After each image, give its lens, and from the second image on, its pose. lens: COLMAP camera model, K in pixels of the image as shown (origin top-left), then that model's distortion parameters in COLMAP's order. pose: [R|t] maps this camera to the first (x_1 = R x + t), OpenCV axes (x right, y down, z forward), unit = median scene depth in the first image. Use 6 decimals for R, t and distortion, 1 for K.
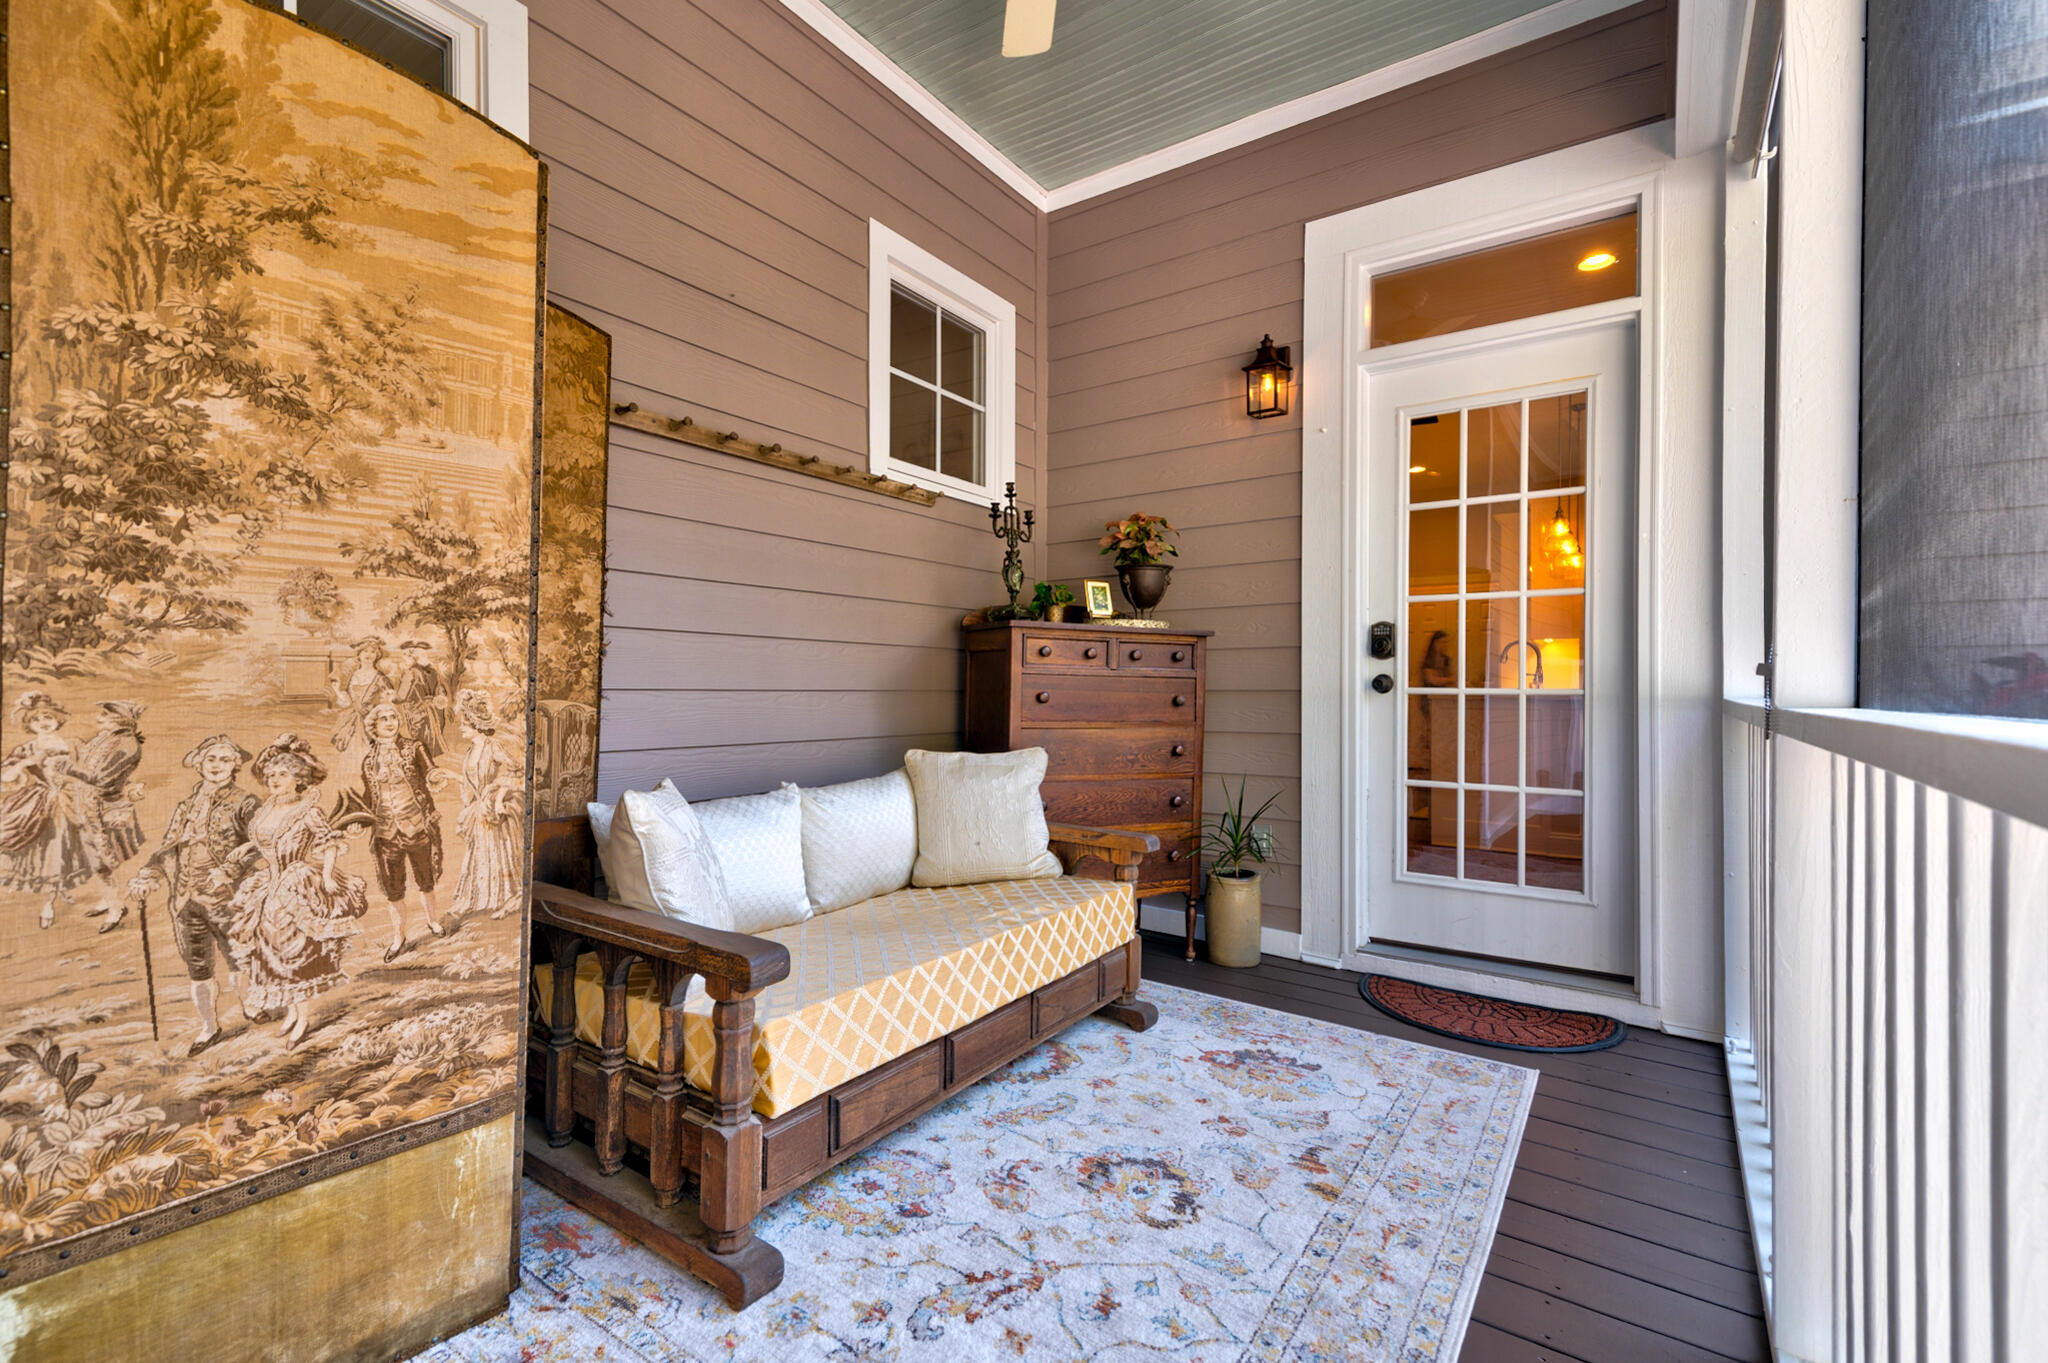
lens RADIAL K [[917.9, 0, 1024.0], [0, 917.9, 681.5], [0, 0, 1]] dist [0.009897, 0.000127]
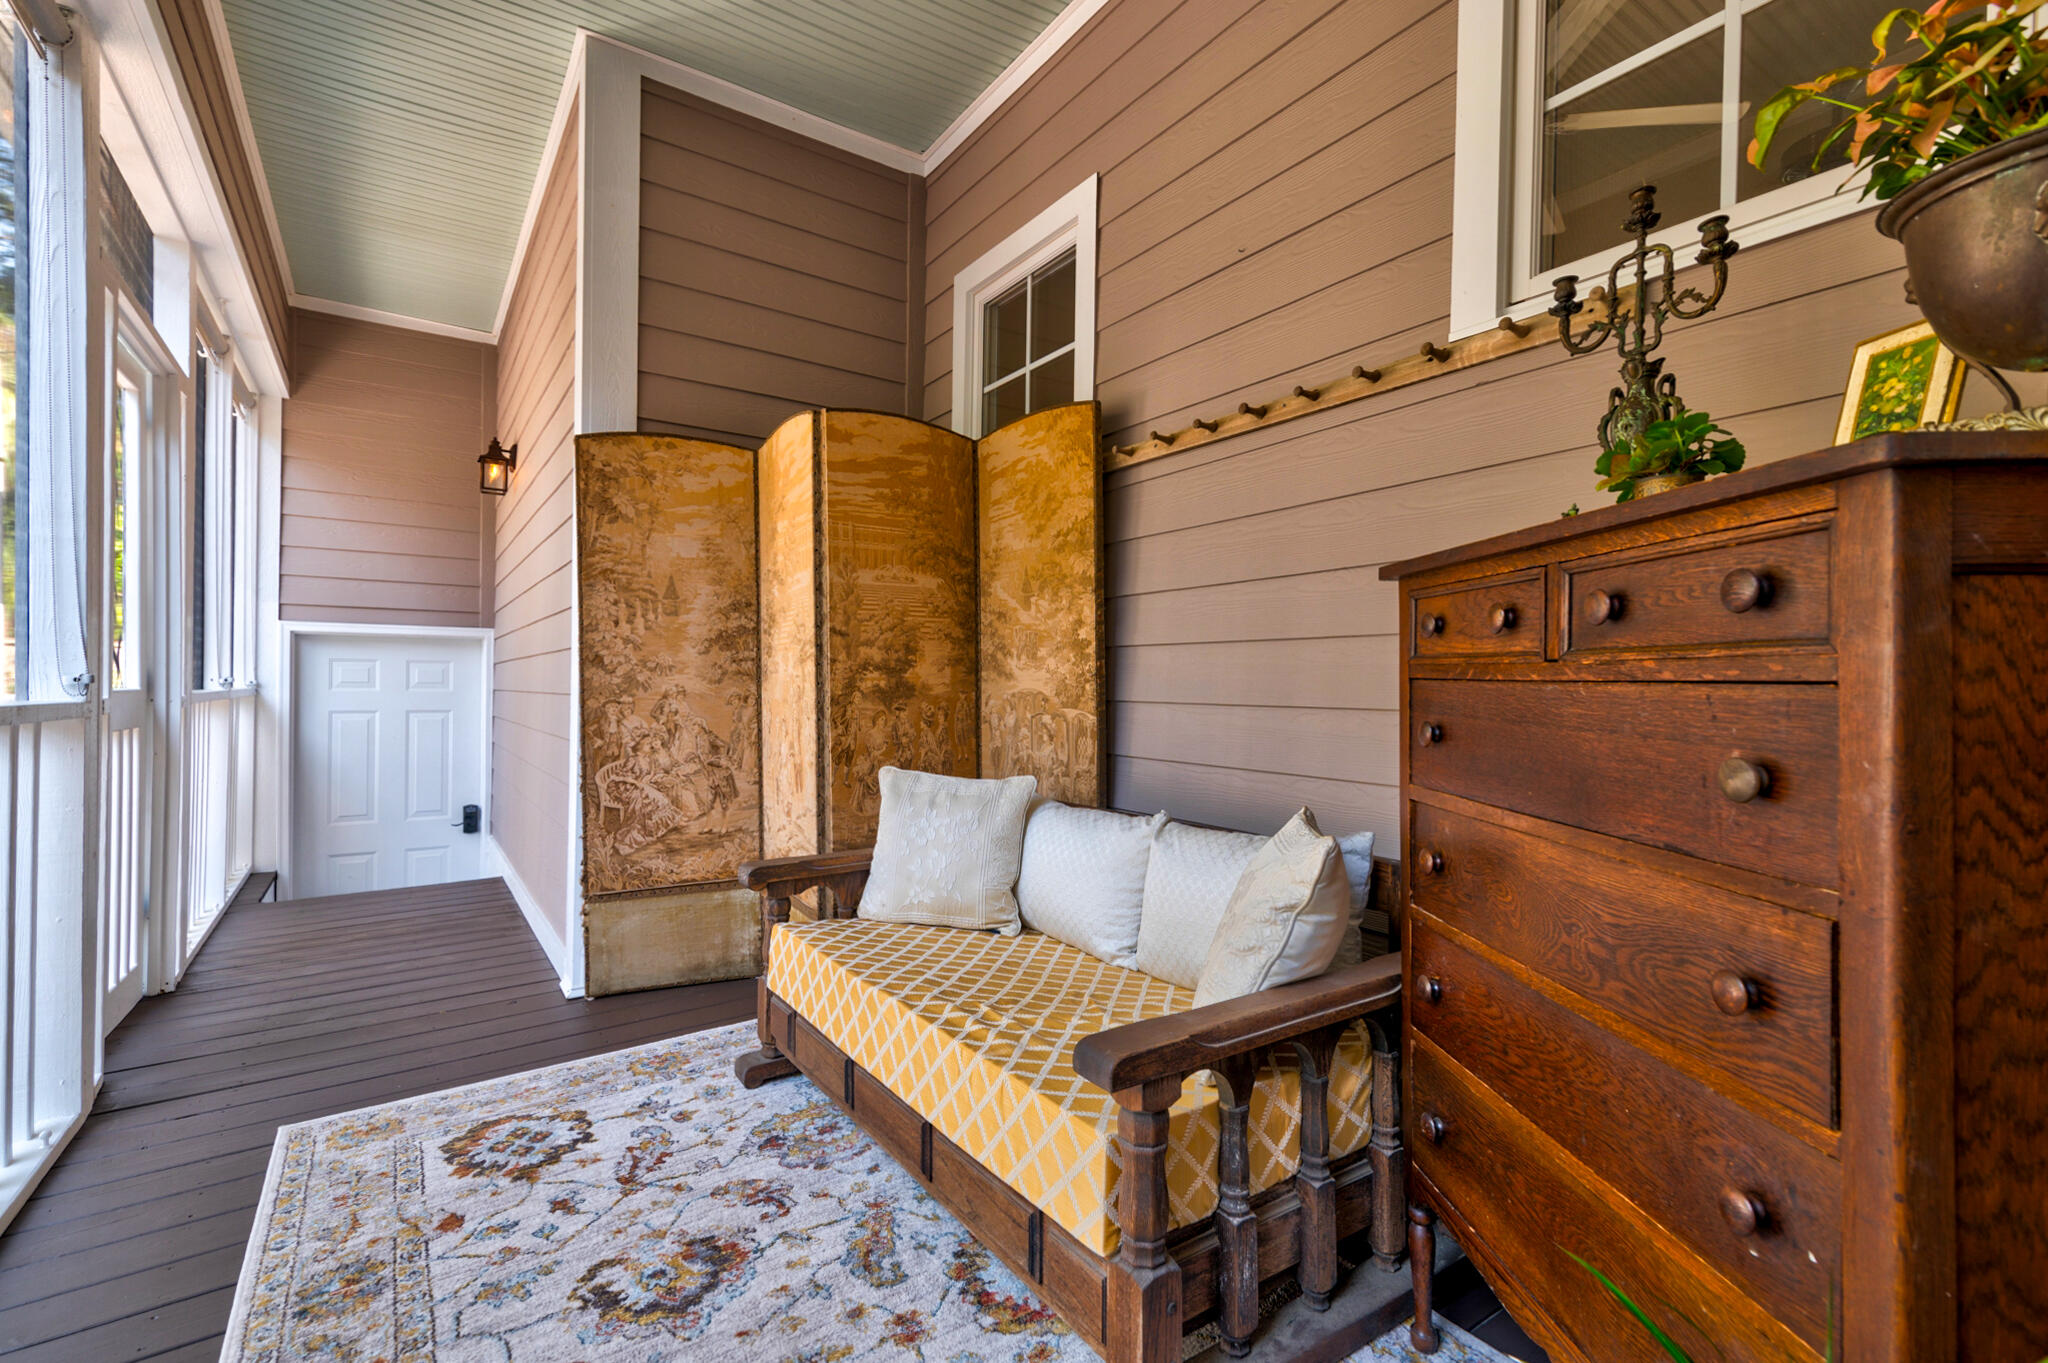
lens RADIAL K [[917.9, 0, 1024.0], [0, 917.9, 681.5], [0, 0, 1]] dist [0.009897, 0.000127]
pose [[-0.369368, -0.011096, -0.929217, 0.776400], [-0.001961, 0.999936, -0.011162, -0.003848], [0.929281, -0.002301, -0.369366, 1.560212]]
